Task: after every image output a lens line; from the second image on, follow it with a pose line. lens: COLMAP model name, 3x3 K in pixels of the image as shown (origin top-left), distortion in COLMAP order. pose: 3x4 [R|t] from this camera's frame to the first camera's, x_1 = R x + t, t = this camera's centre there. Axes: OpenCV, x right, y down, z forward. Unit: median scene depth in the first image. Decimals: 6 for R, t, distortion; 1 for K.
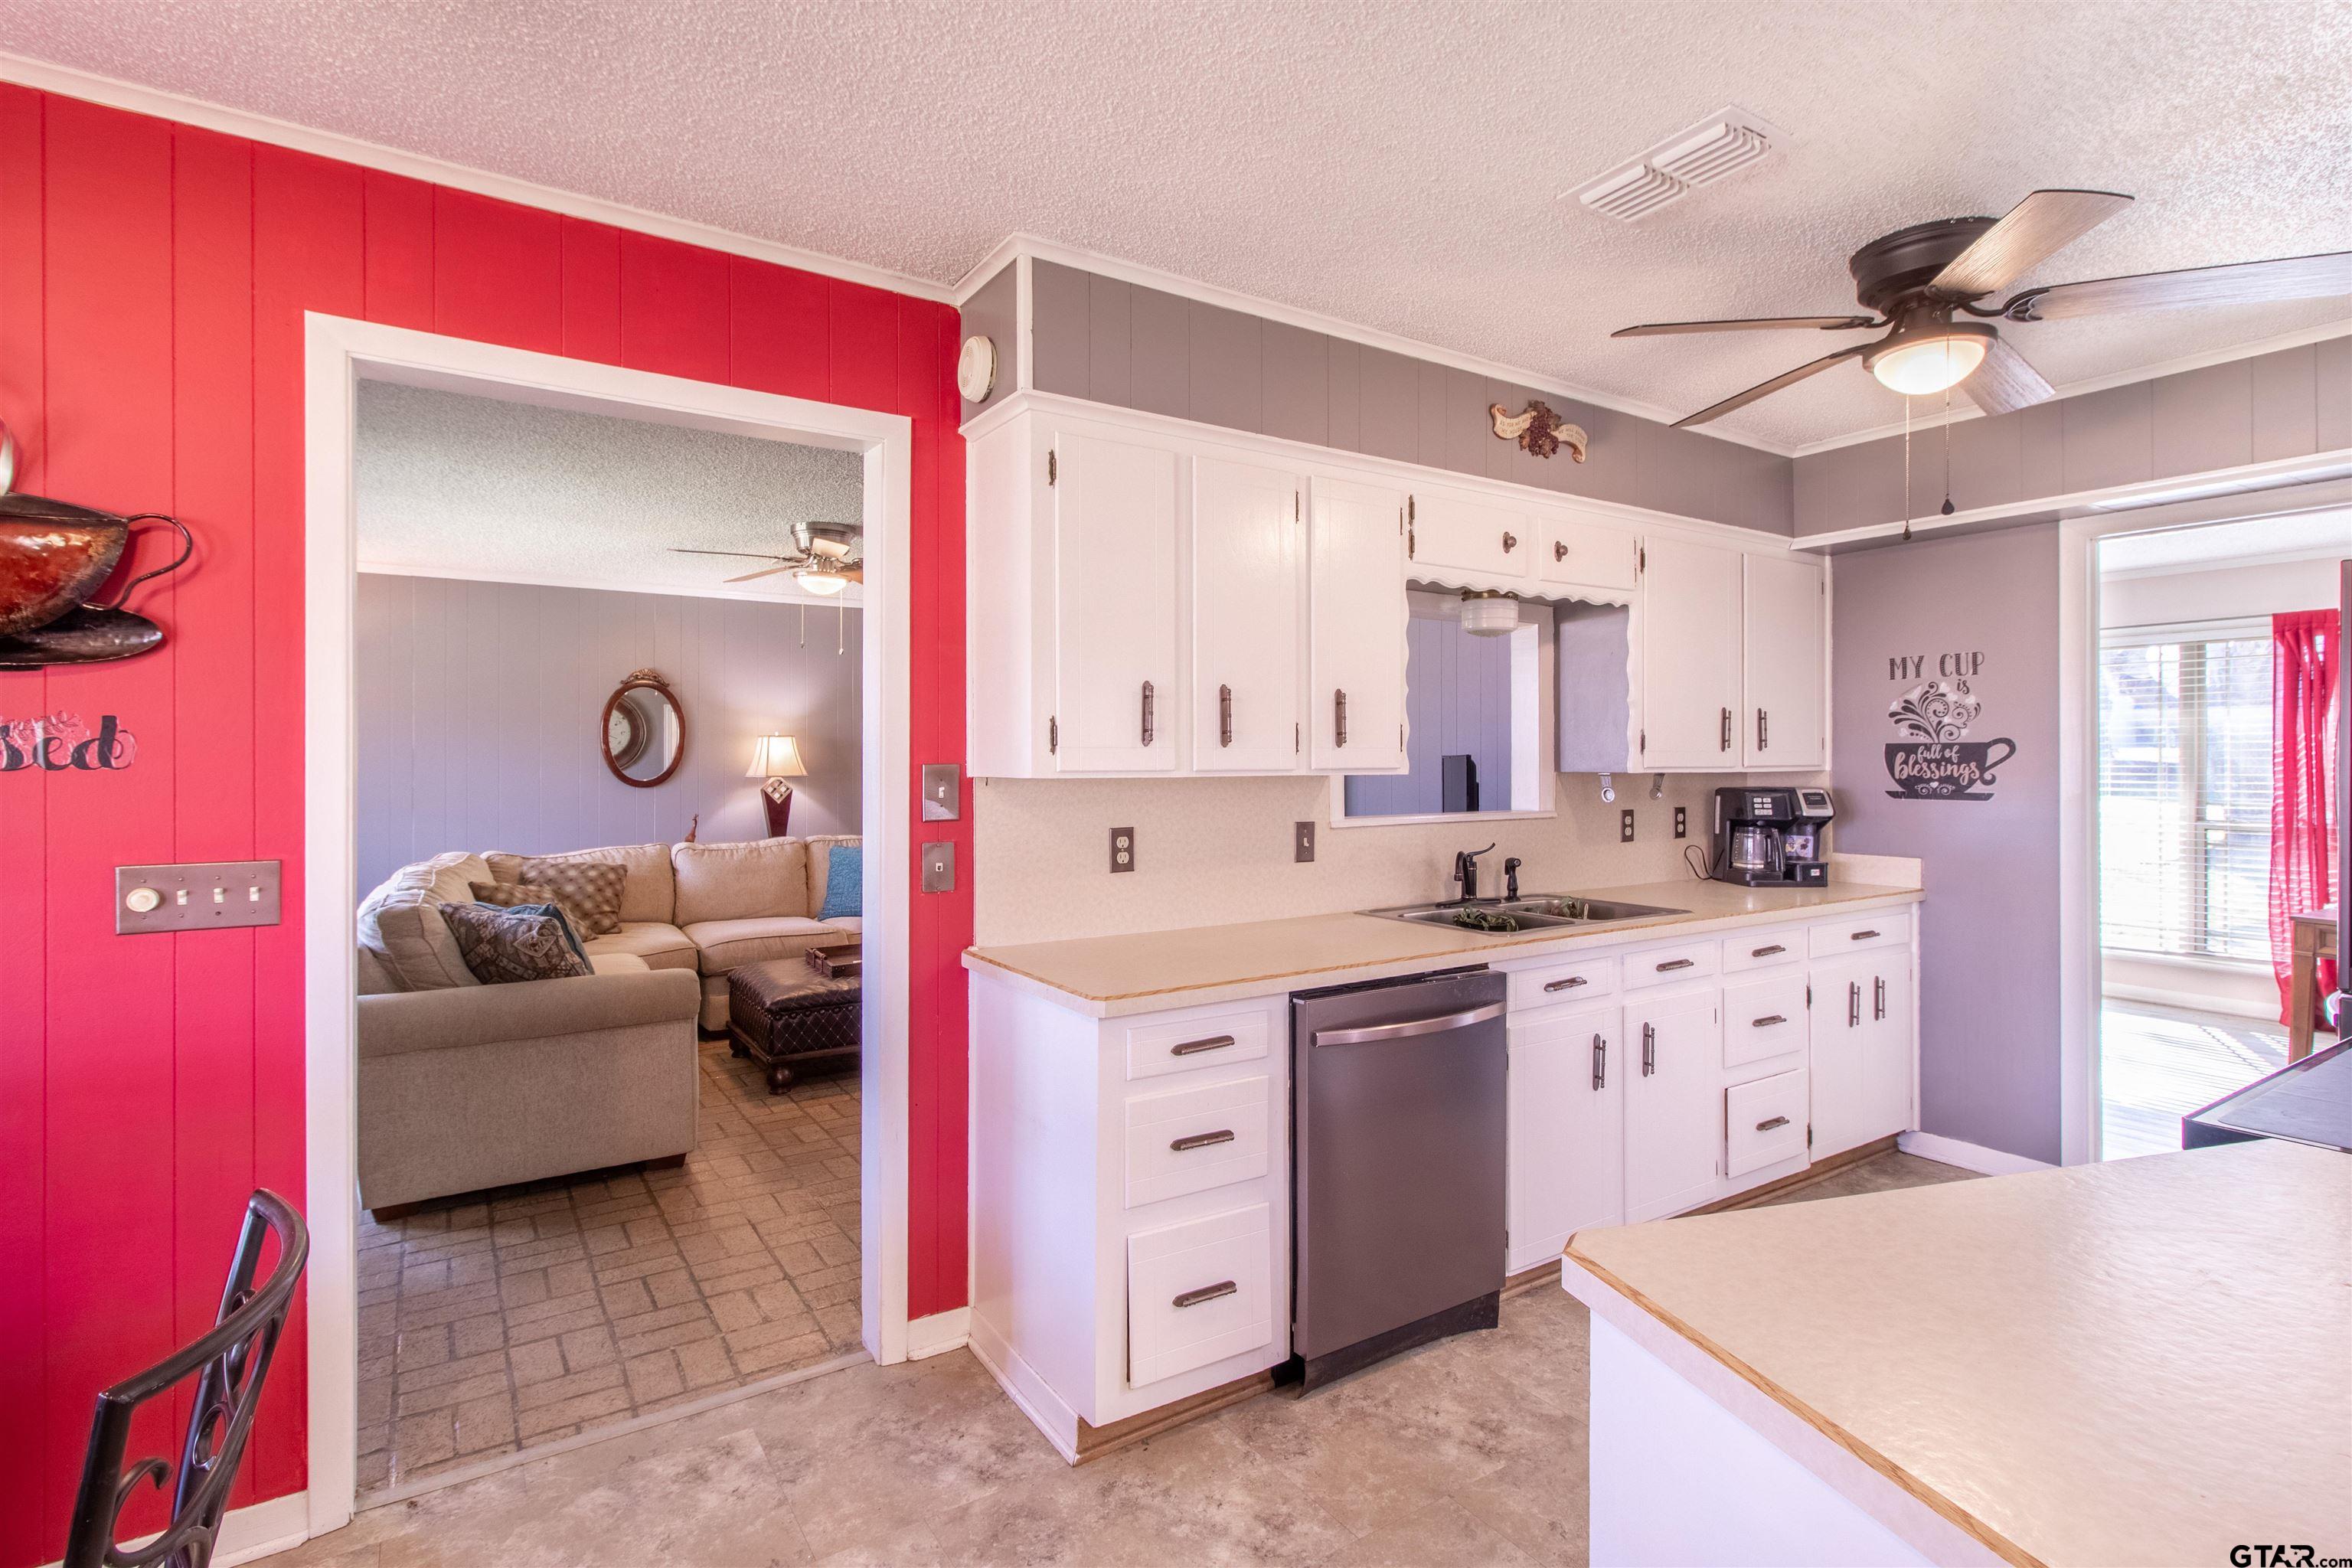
lens RADIAL K [[1115.1, 0, 1157.3], [0, 1115.1, 764.9], [0, 0, 1]] dist [0.004218, -0.000151]
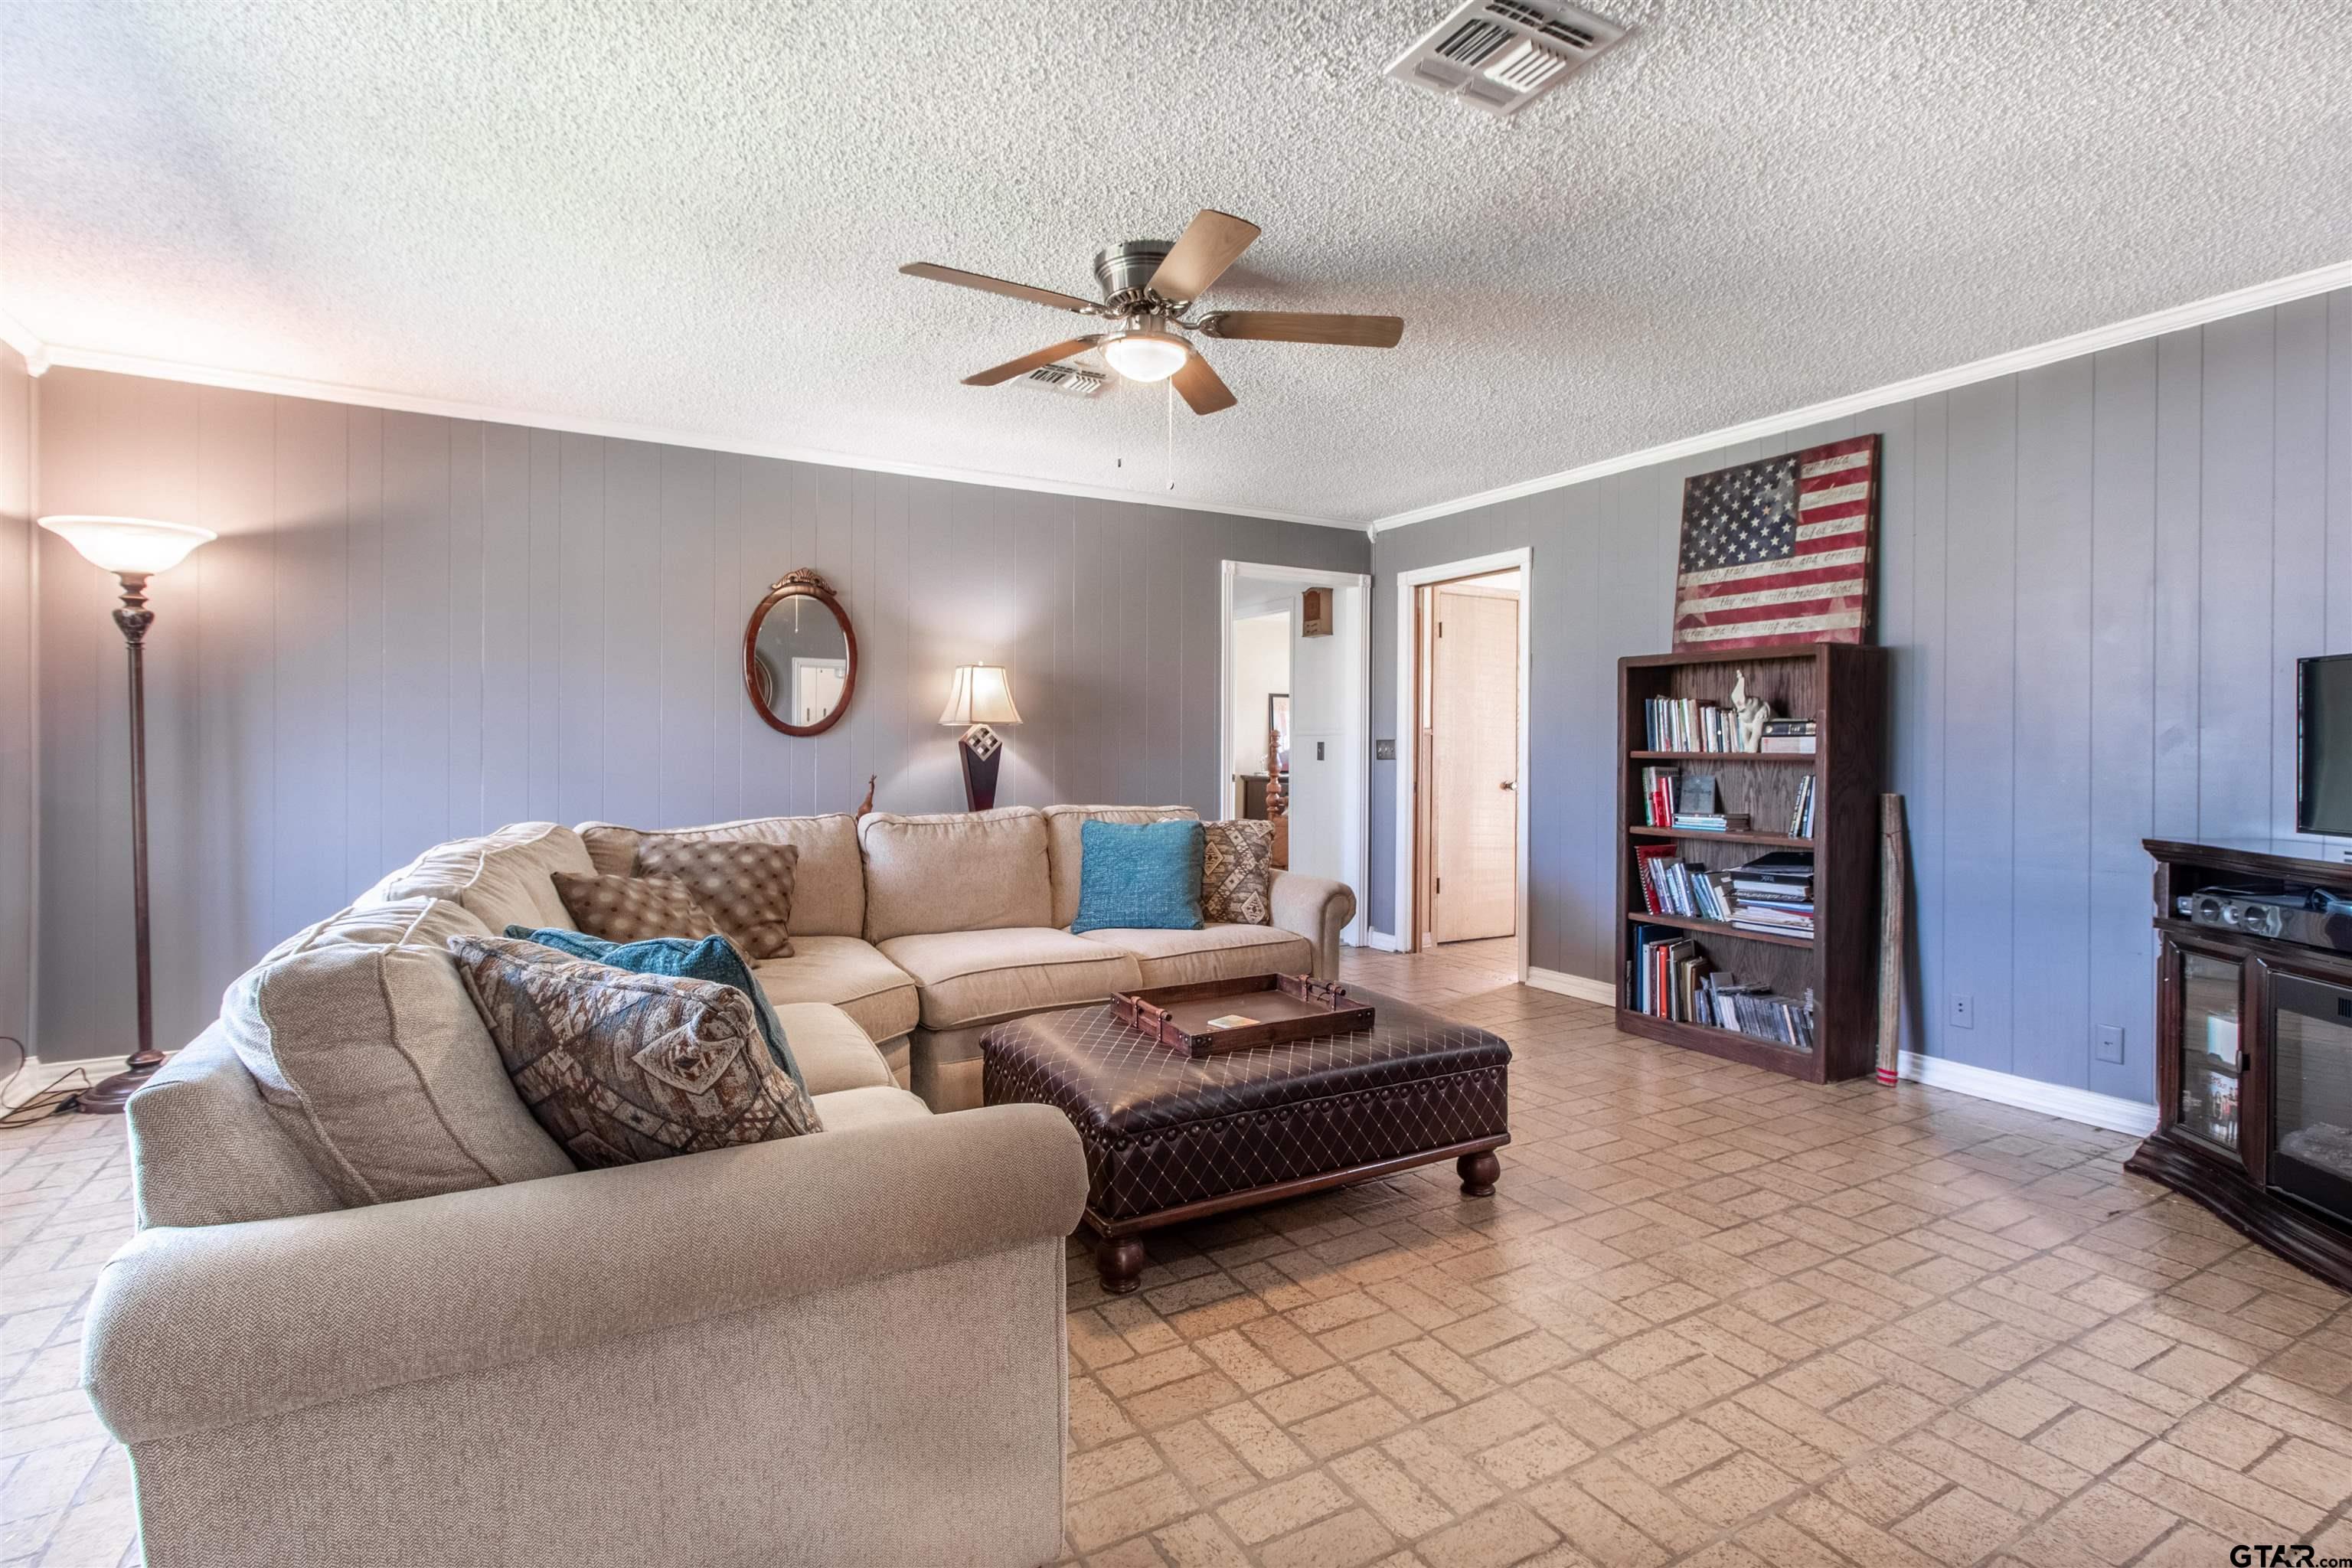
lens RADIAL K [[1115.1, 0, 1161.8], [0, 1115.1, 754.9], [0, 0, 1]] dist [0.004218, -0.000151]
pose [[0.997424, 0.003258, -0.071651, -0.330898], [-0.002968, 0.999987, 0.004156, 0.051260], [0.071664, -0.003933, 0.997421, 0.567180]]
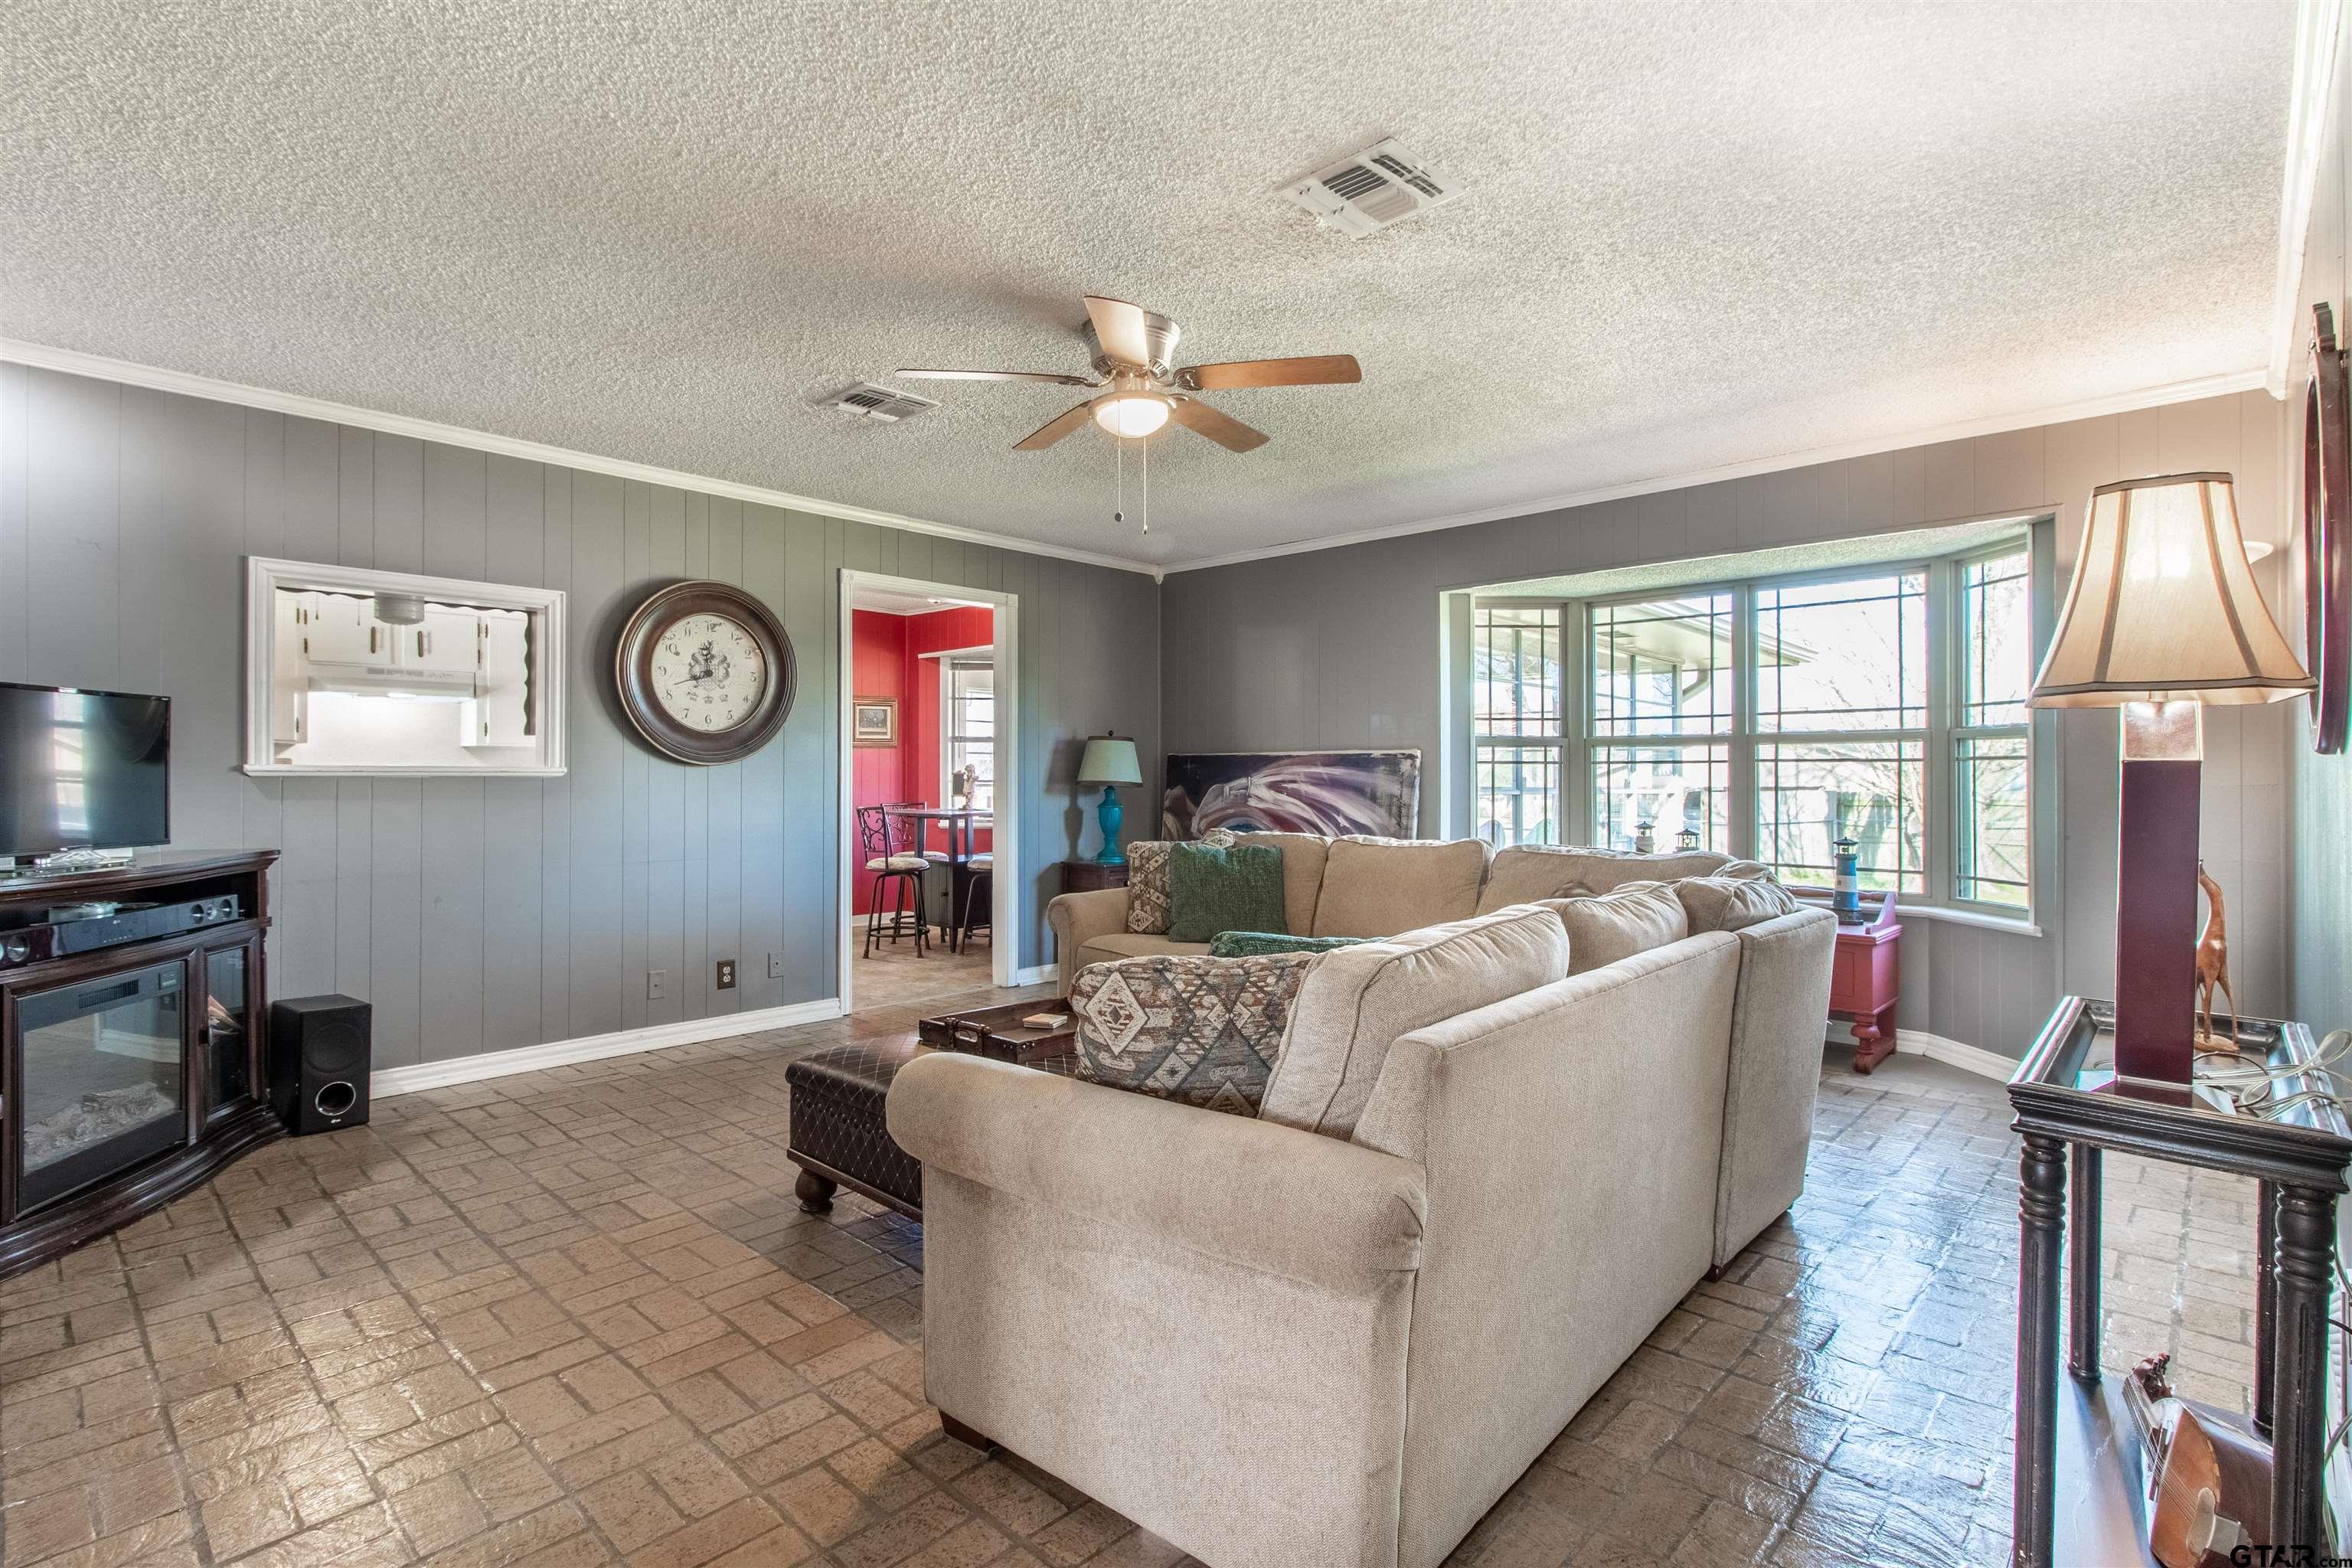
lens RADIAL K [[1115.1, 0, 1193.1], [0, 1115.1, 775.6], [0, 0, 1]] dist [0.004218, -0.000151]
pose [[-0.969877, 0.003589, -0.243570, -0.234188], [0.002568, 0.999987, 0.004511, 0.044287], [0.243583, 0.003750, -0.969873, 2.169789]]
